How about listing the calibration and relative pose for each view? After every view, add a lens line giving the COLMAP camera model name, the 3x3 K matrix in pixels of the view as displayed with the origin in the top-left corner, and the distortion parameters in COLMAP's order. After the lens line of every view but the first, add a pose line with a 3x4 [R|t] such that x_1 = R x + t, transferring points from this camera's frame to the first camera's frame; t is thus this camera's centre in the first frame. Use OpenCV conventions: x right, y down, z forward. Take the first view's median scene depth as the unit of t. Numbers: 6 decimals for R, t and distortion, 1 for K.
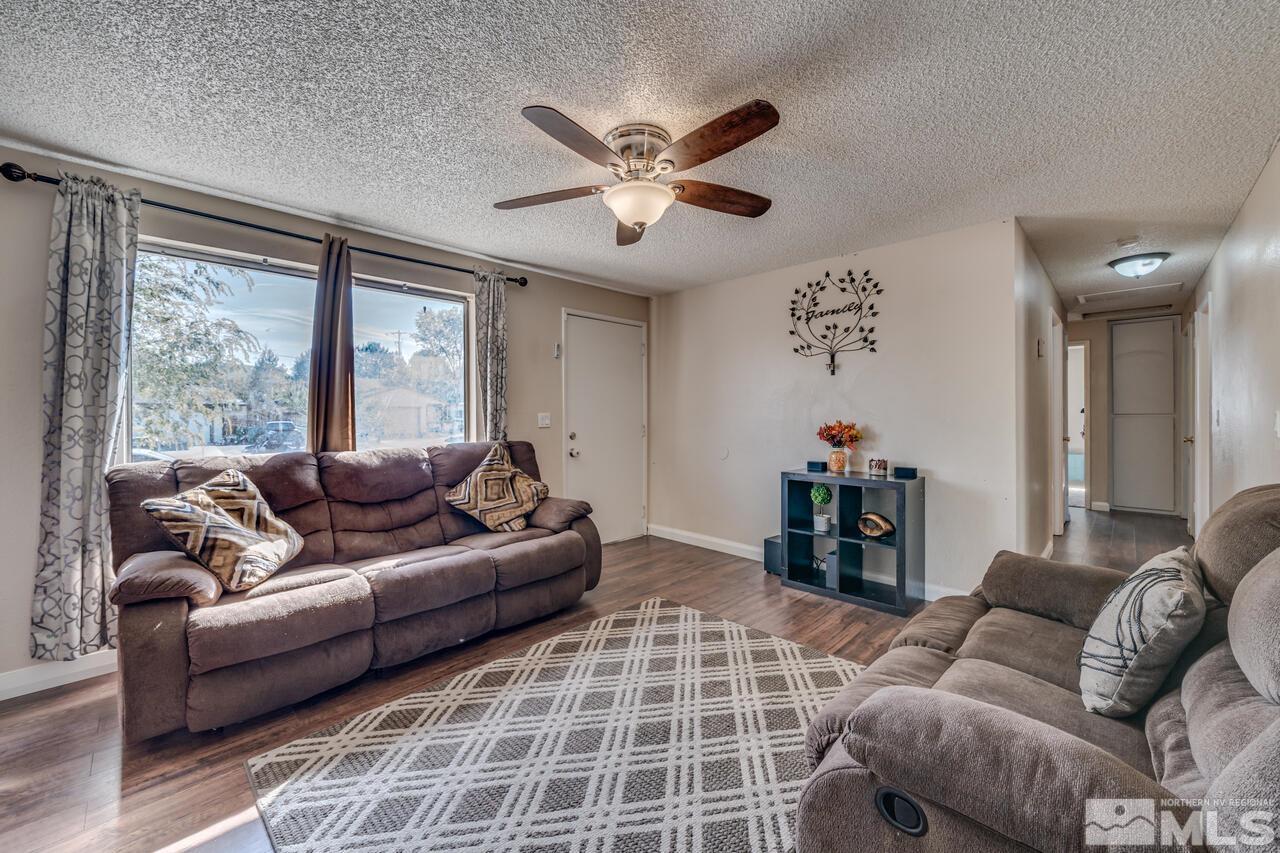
lens RADIAL K [[496.7, 0, 617.5], [0, 496.7, 411.9], [0, 0, 1]] dist [-0.005048, -0.000054]
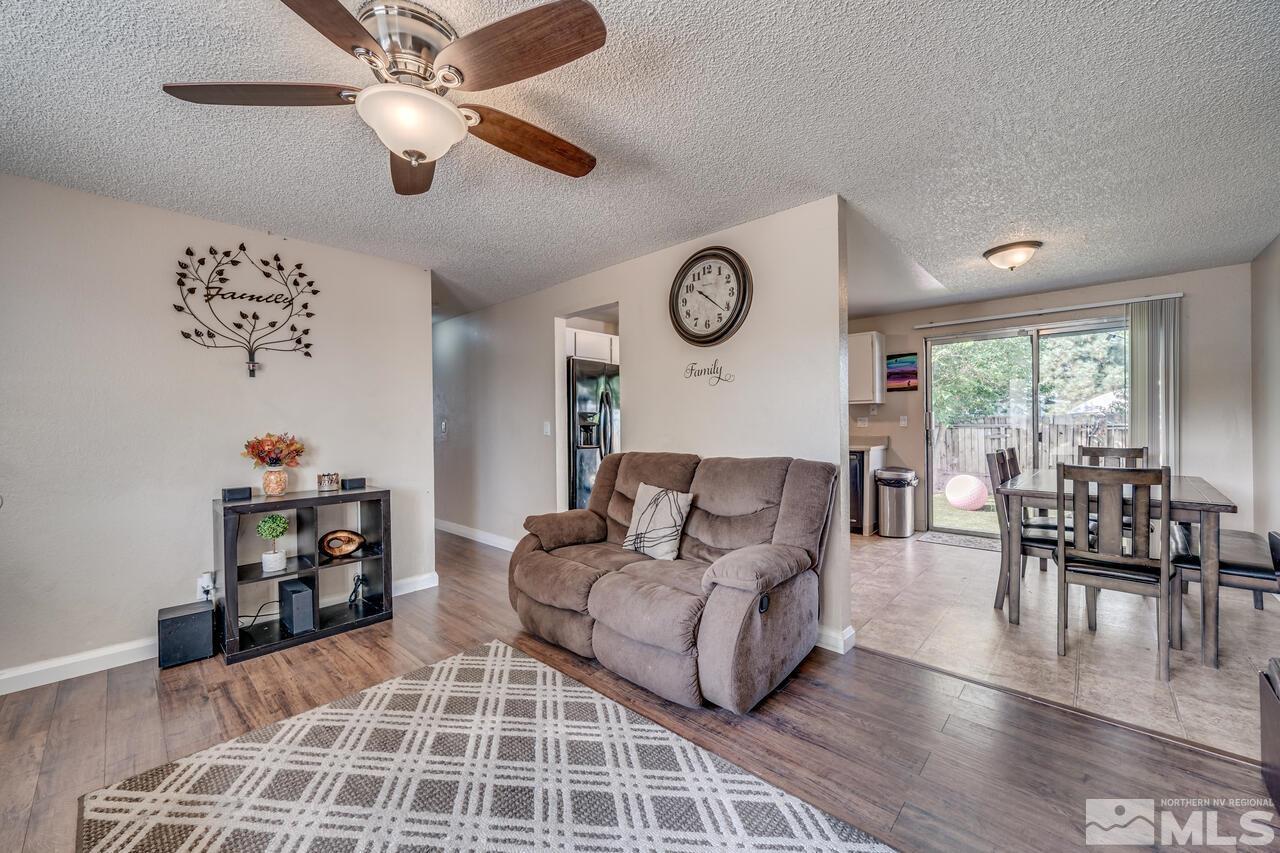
lens RADIAL K [[496.7, 0, 646.0], [0, 496.7, 425.3], [0, 0, 1]] dist [-0.005048, -0.000054]
pose [[-0.064276, -0.006502, 0.997911, -0.517071], [0.003551, 0.999971, 0.006744, 0.000537], [-0.997926, 0.003977, -0.064251, 0.544548]]
